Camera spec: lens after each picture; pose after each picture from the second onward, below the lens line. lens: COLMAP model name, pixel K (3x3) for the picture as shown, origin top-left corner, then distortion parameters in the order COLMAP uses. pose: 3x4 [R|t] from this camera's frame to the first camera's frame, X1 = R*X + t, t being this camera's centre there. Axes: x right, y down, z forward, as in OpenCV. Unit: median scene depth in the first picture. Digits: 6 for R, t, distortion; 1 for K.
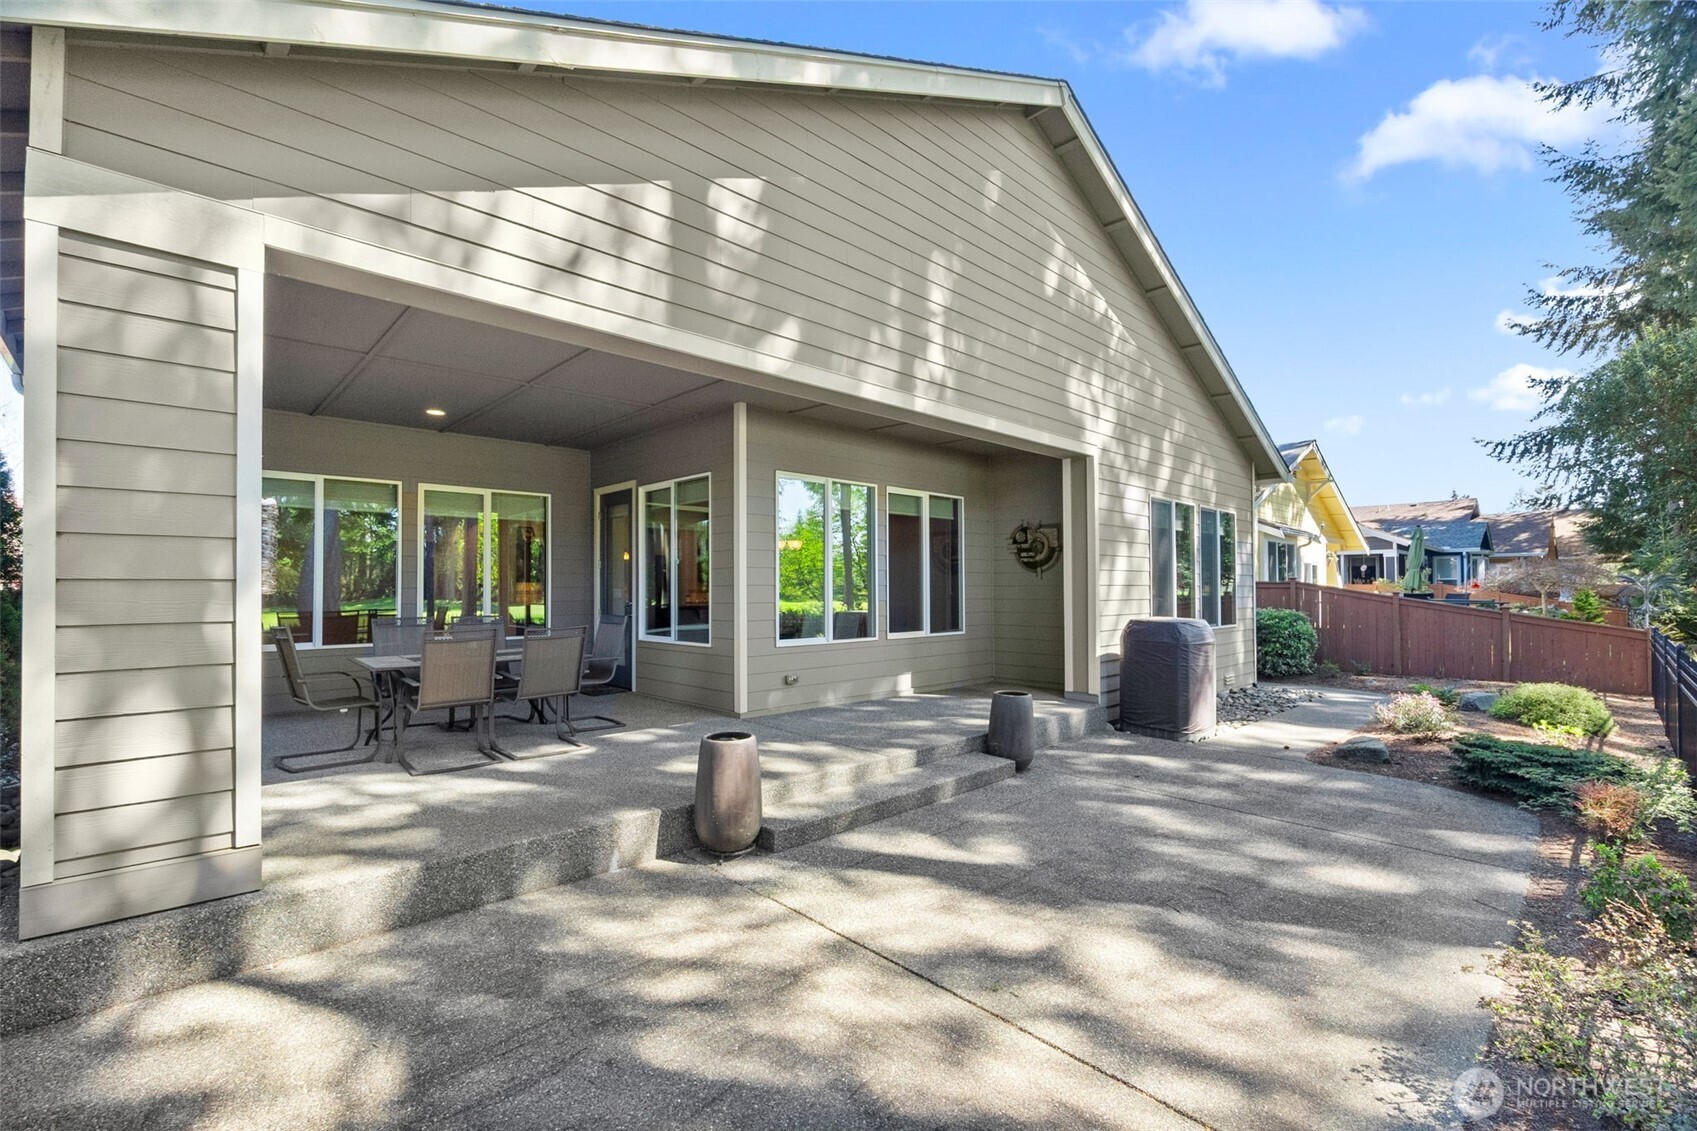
lens RADIAL K [[722.6, 0, 843.3], [0, 722.6, 578.0], [0, 0, 1]] dist [-0.004525, -0.000116]
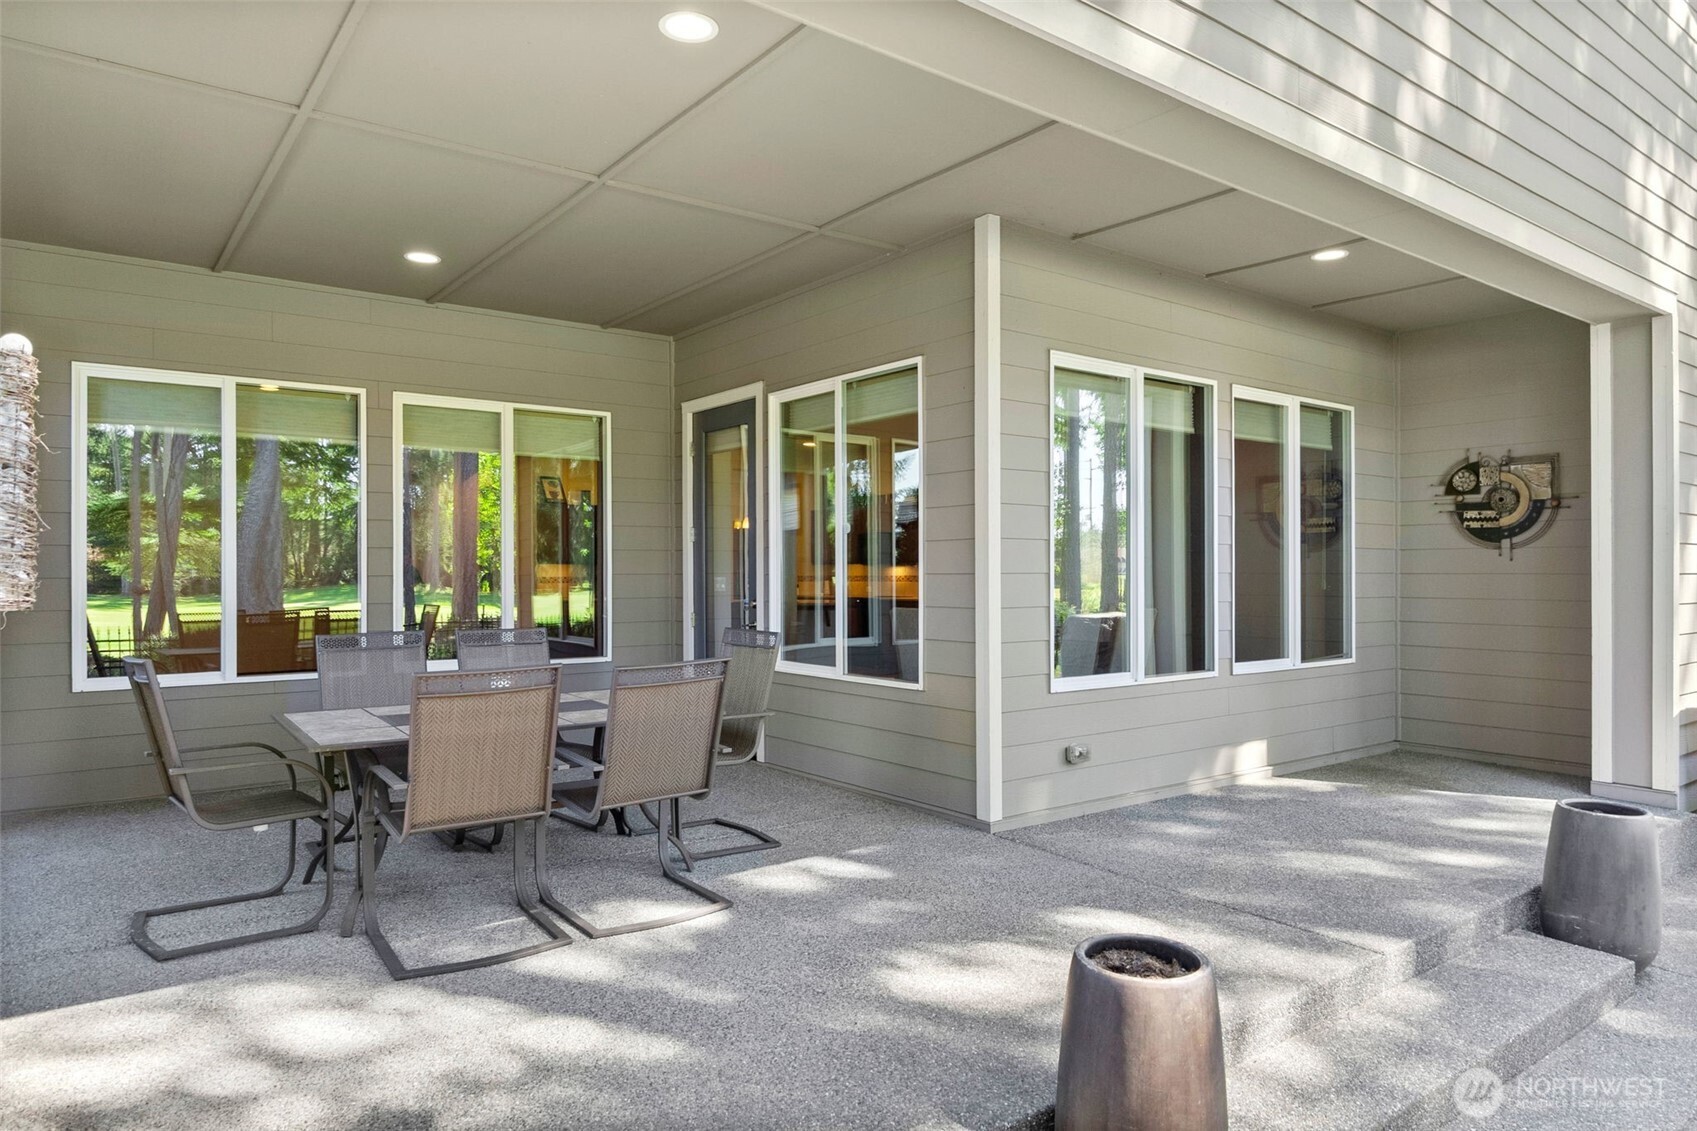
lens RADIAL K [[1044.8, 0, 849.0], [0, 1044.8, 581.7], [0, 0, 1]] dist [0.004743, 0.000407]
pose [[0.993245, 0.003766, -0.115974, -0.128675], [-0.000955, 0.999705, 0.024283, -0.001634], [0.116031, -0.024008, 0.992955, 0.207447]]
